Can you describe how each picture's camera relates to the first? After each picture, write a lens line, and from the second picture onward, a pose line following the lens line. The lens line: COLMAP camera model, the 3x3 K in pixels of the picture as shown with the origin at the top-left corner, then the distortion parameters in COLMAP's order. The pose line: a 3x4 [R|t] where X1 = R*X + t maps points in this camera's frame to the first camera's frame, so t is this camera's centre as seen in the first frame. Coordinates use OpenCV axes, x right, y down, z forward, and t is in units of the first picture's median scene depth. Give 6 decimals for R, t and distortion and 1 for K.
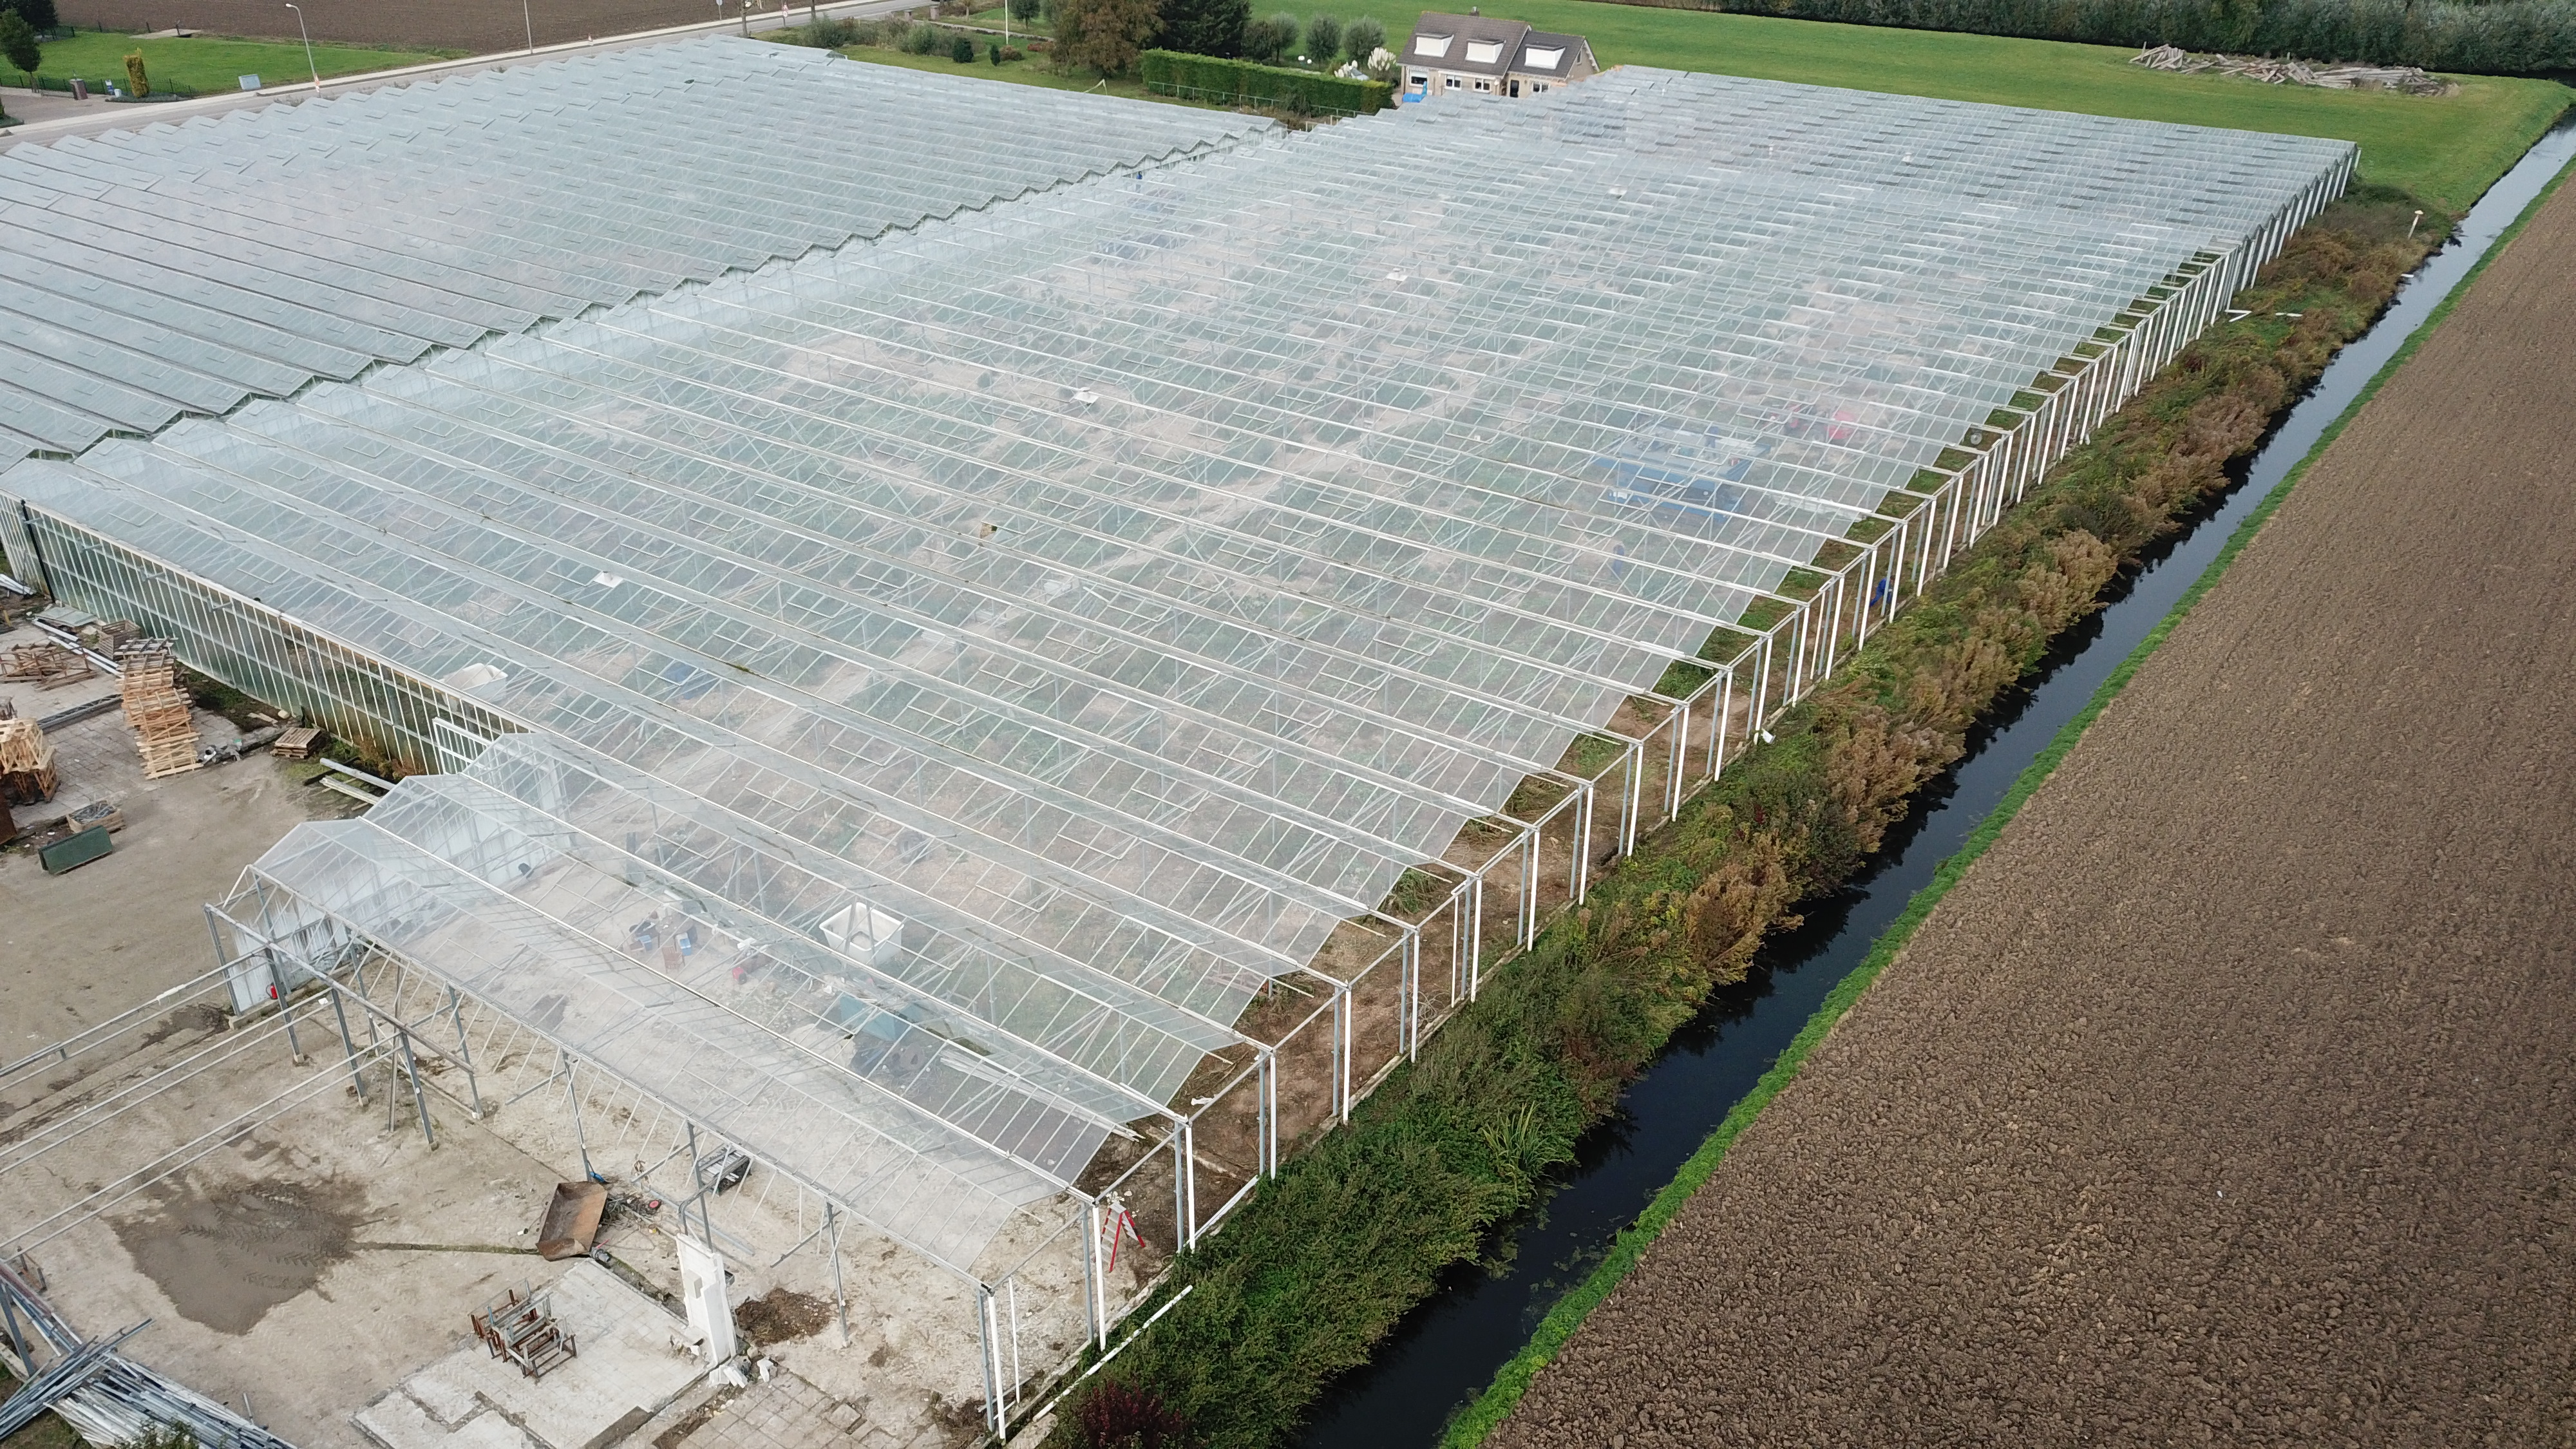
lens RADIAL K [[1985.9, 0, 1288.0], [0, 1985.9, 724.5], [0, 0, 1]] dist [0.027586, 0.006878]
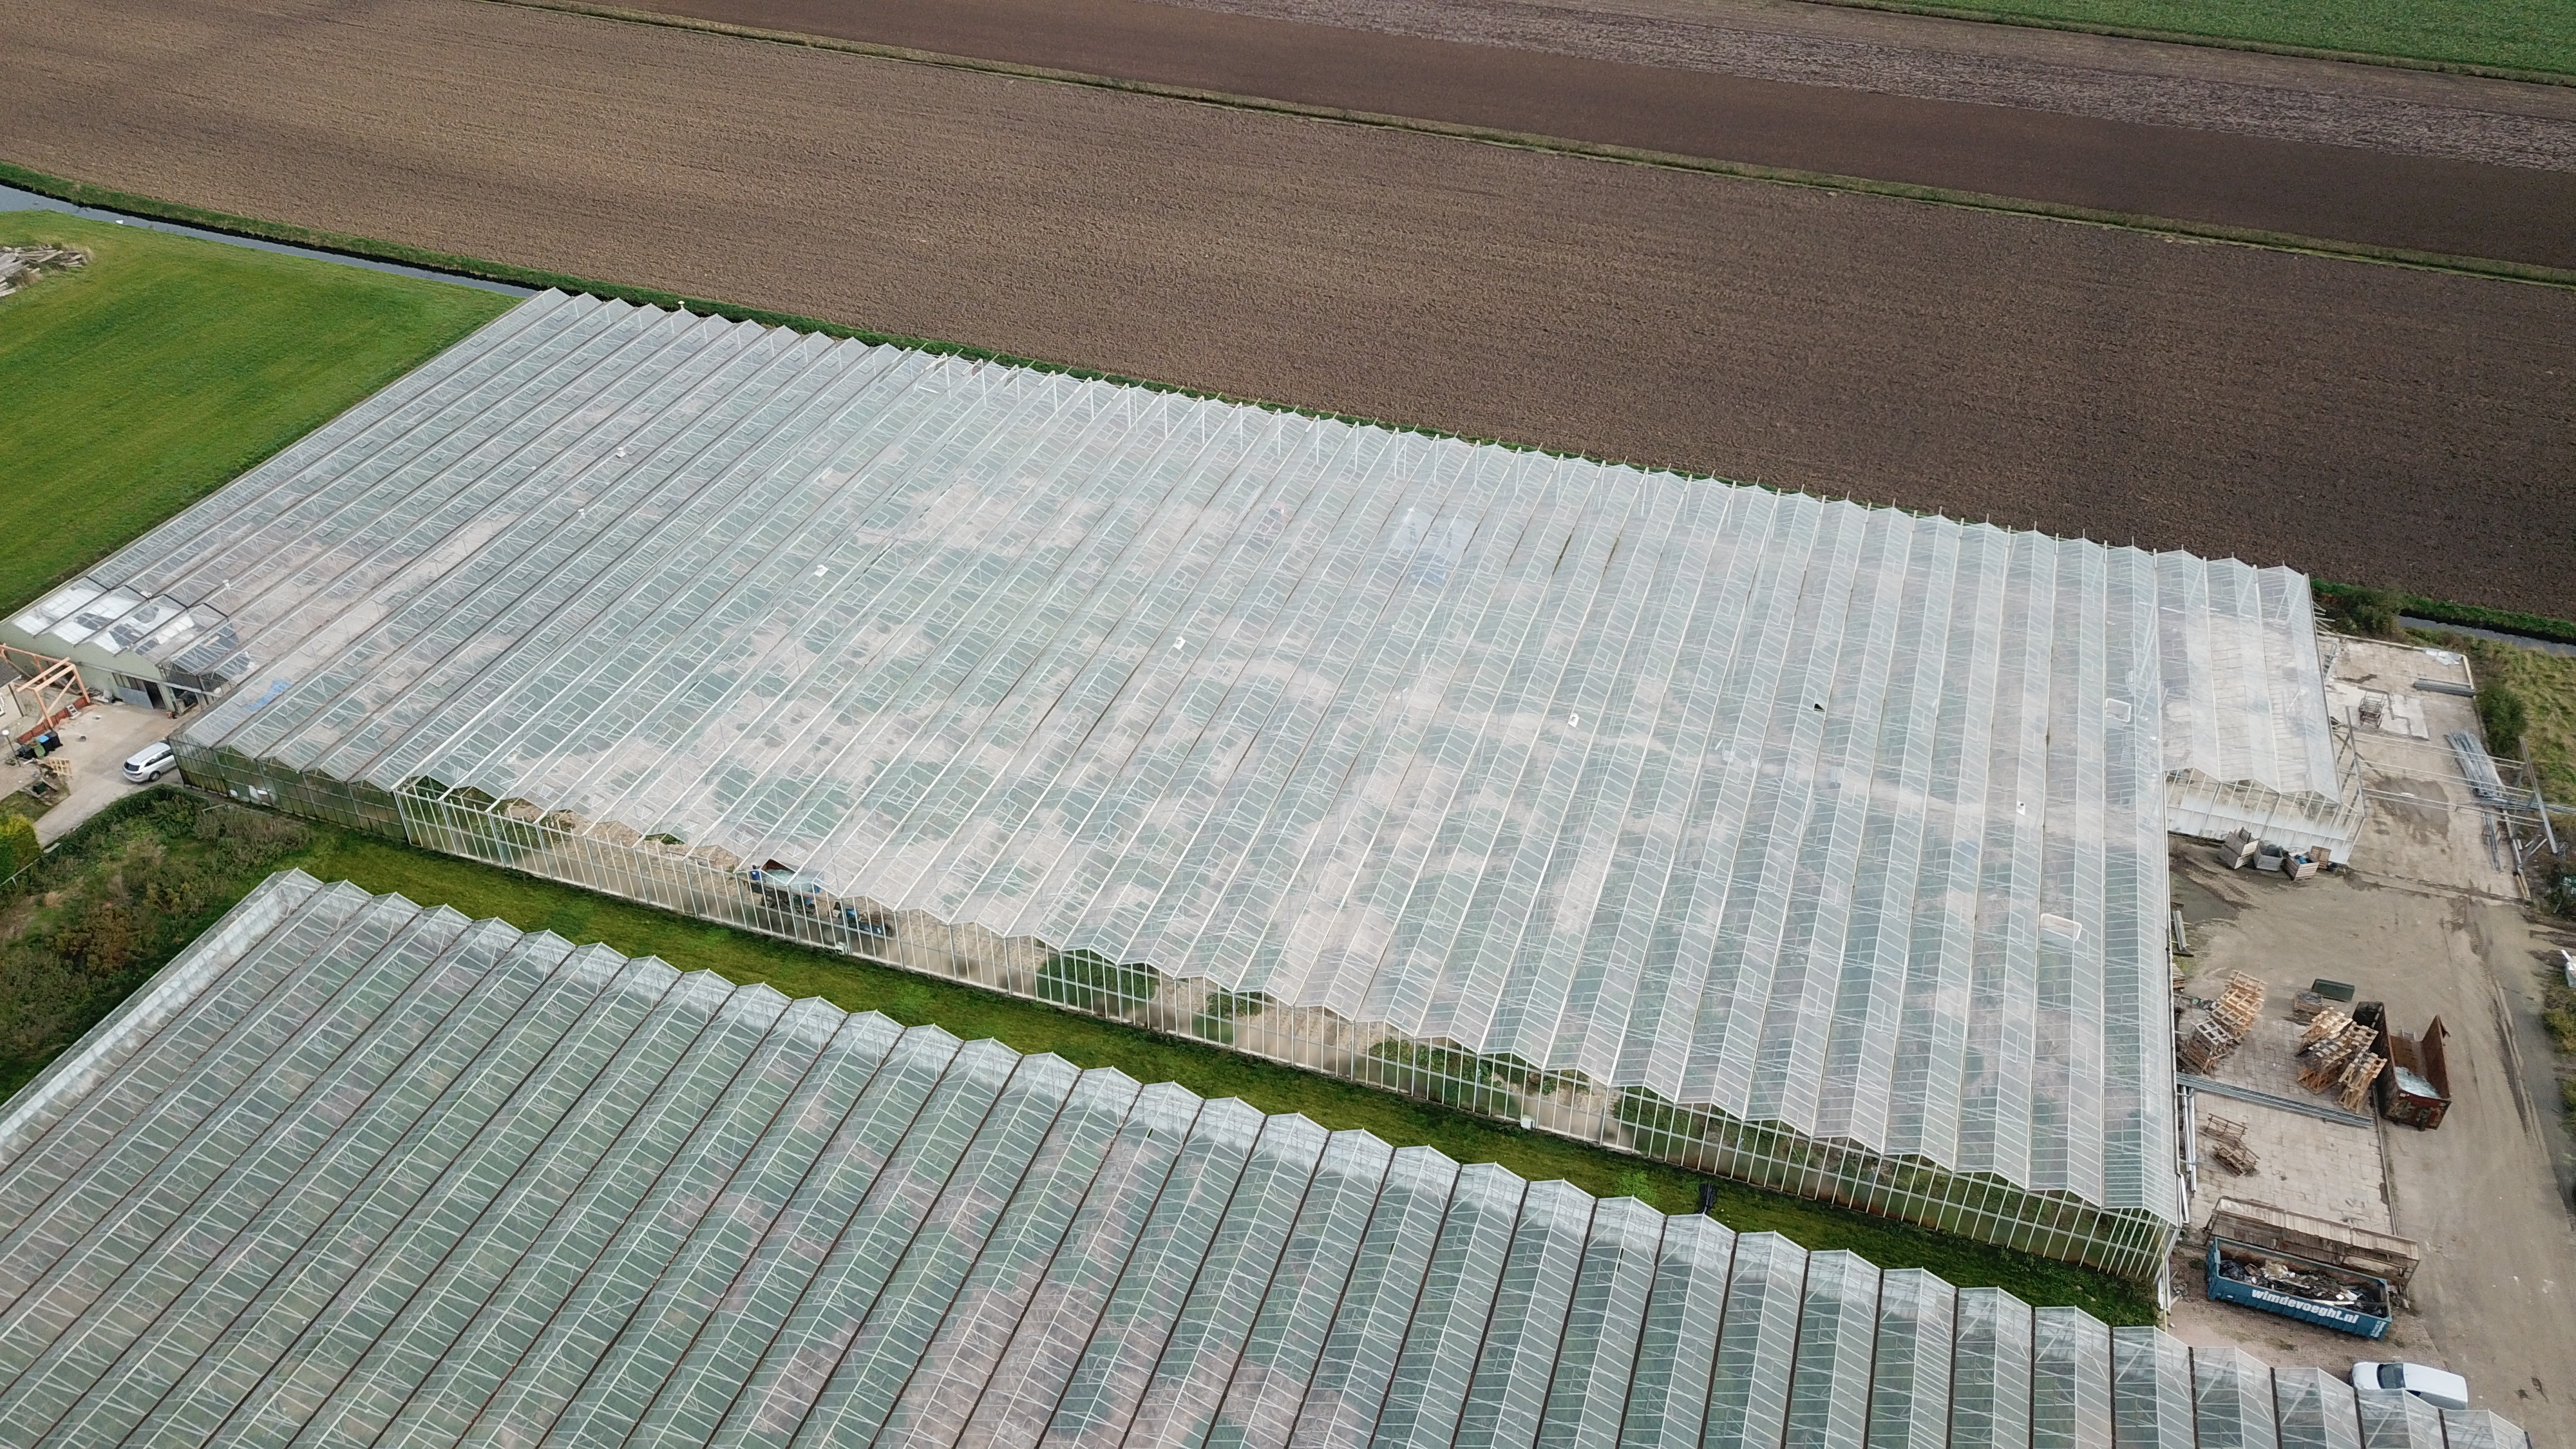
lens RADIAL K [[1985.9, 0, 1288.0], [0, 1985.9, 724.5], [0, 0, 1]] dist [0.027586, 0.006878]
pose [[-0.296889, -0.560752, 0.772926, -1.364600], [0.449253, 0.632226, 0.631238, -1.390394], [-0.842632, 0.534647, 0.064218, 1.351947]]
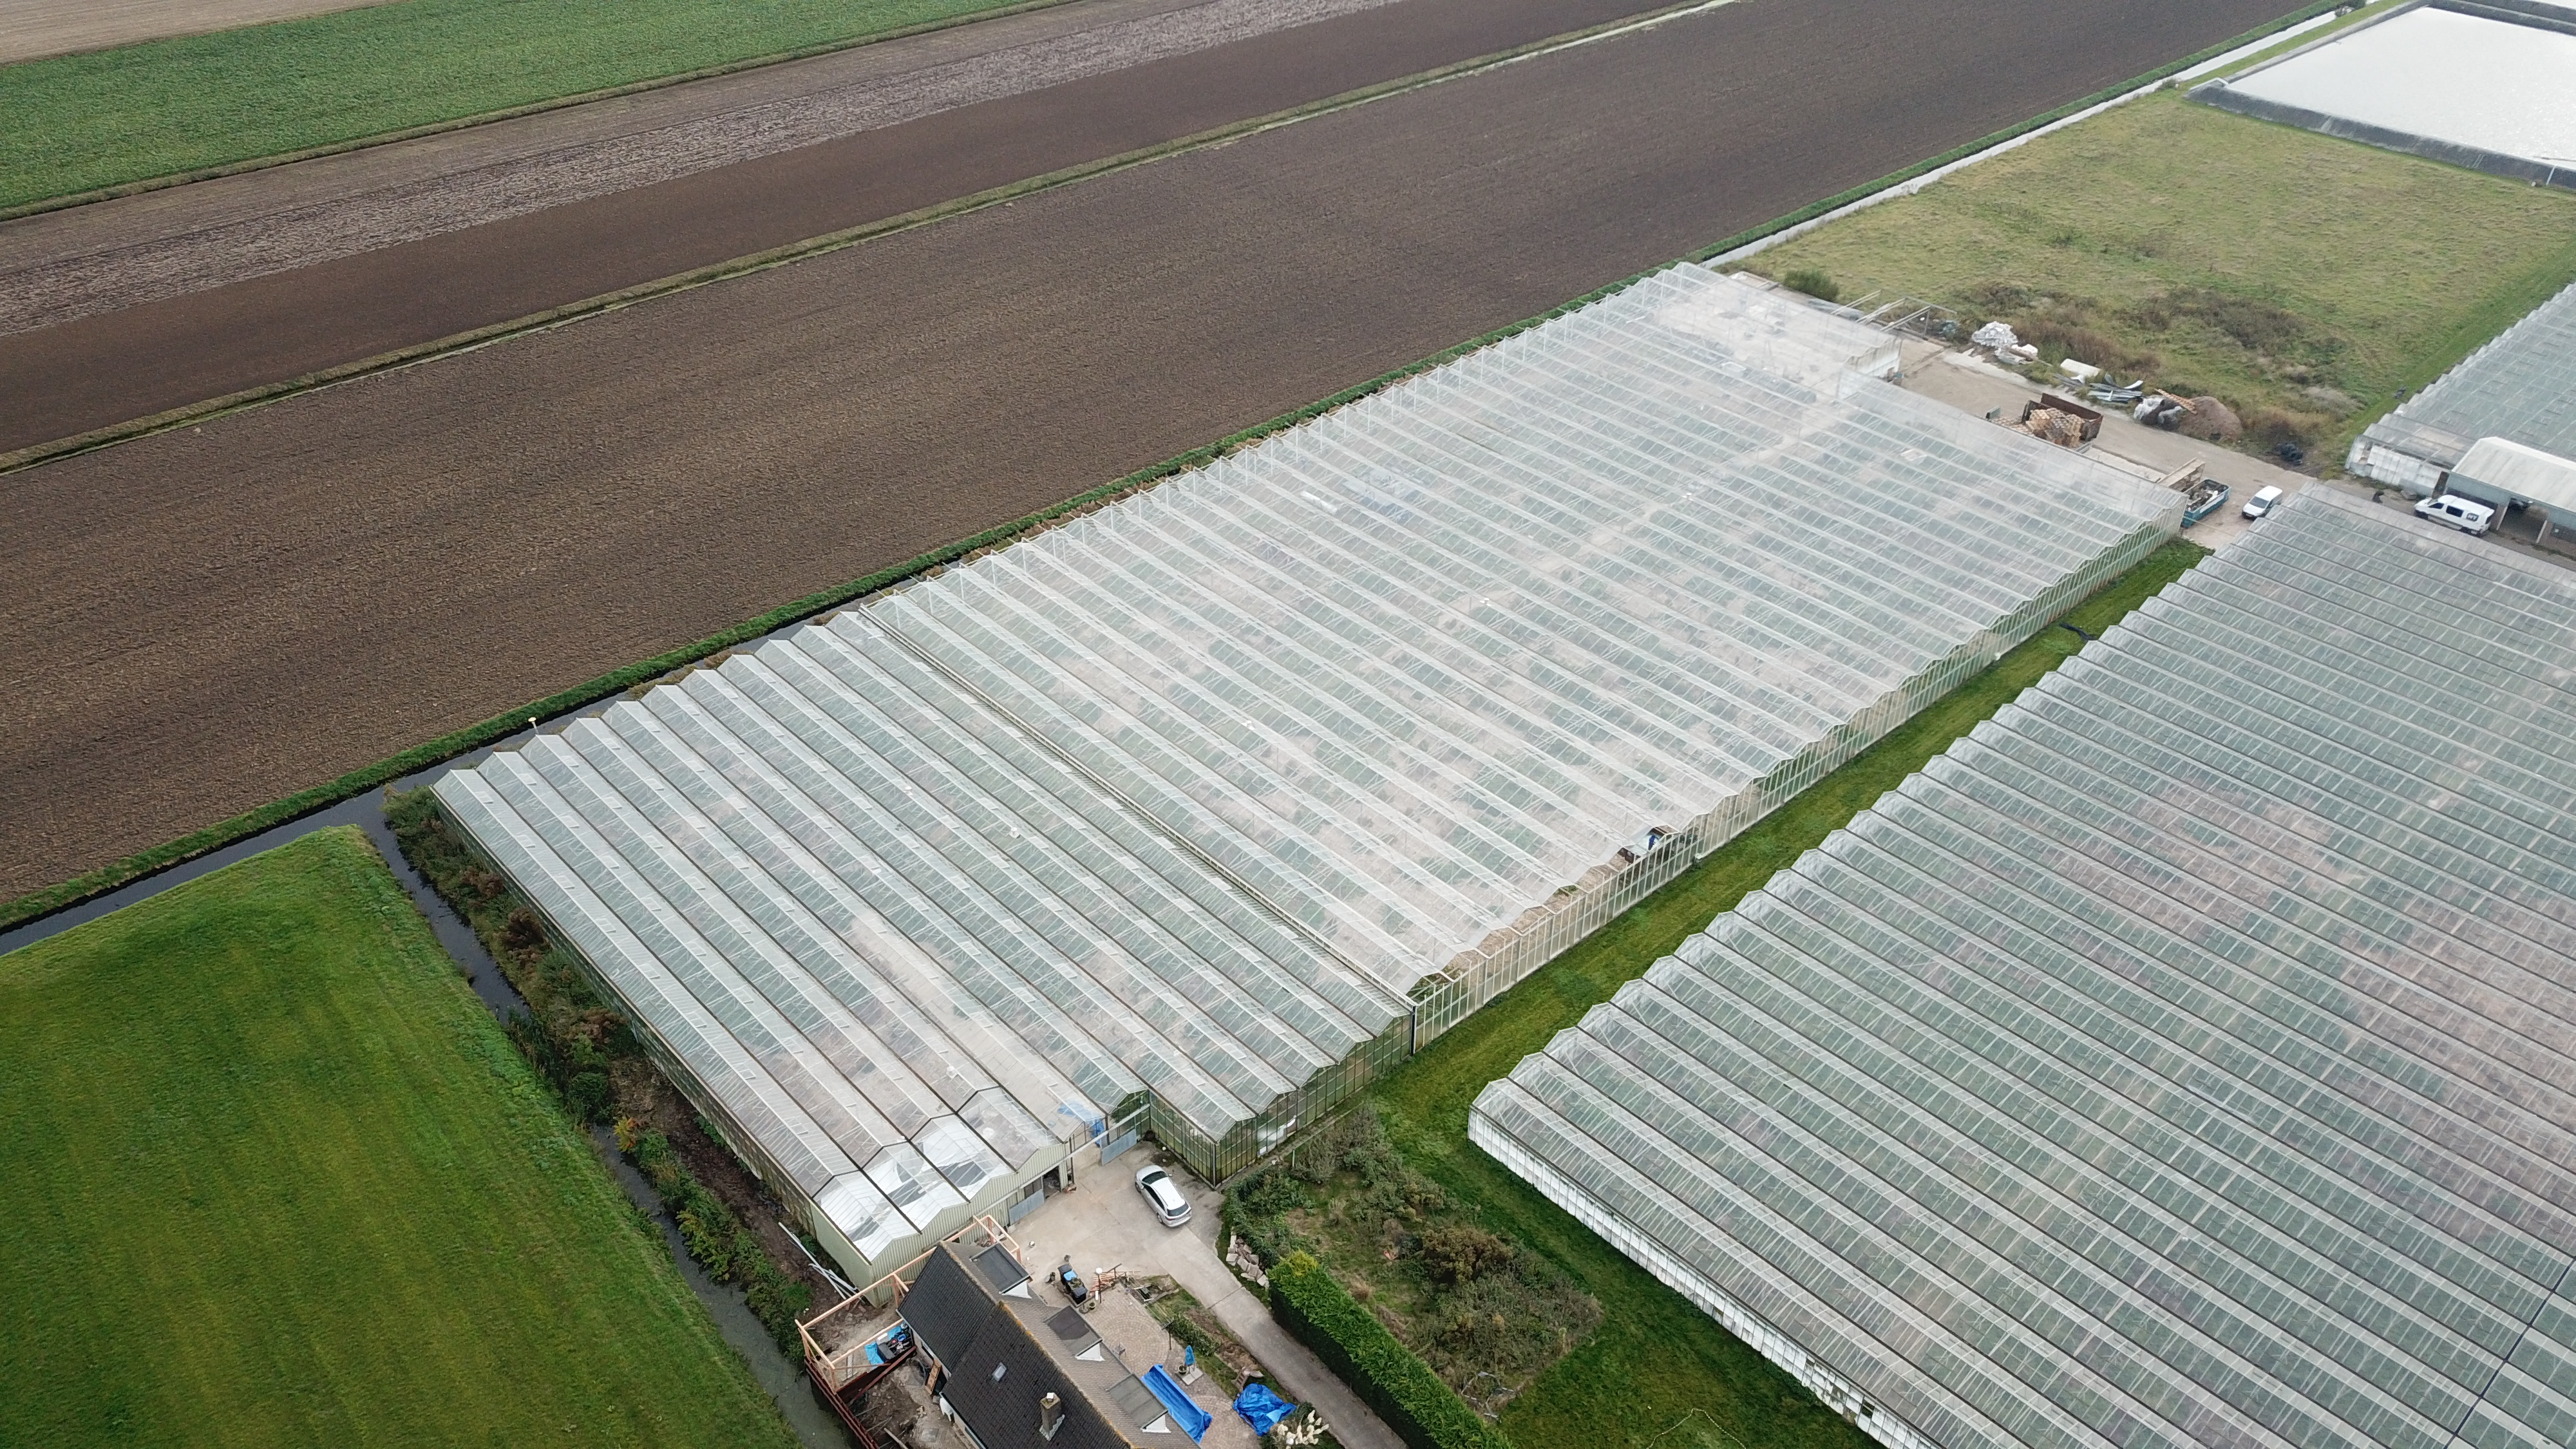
lens RADIAL K [[1985.9, 0, 1288.0], [0, 1985.9, 724.5], [0, 0, 1]] dist [0.027586, 0.006878]
pose [[-0.976457, -0.122002, 0.177898, -0.111756], [0.106609, 0.444001, 0.889661, -2.279955], [-0.187527, 0.887682, -0.420541, 2.591886]]
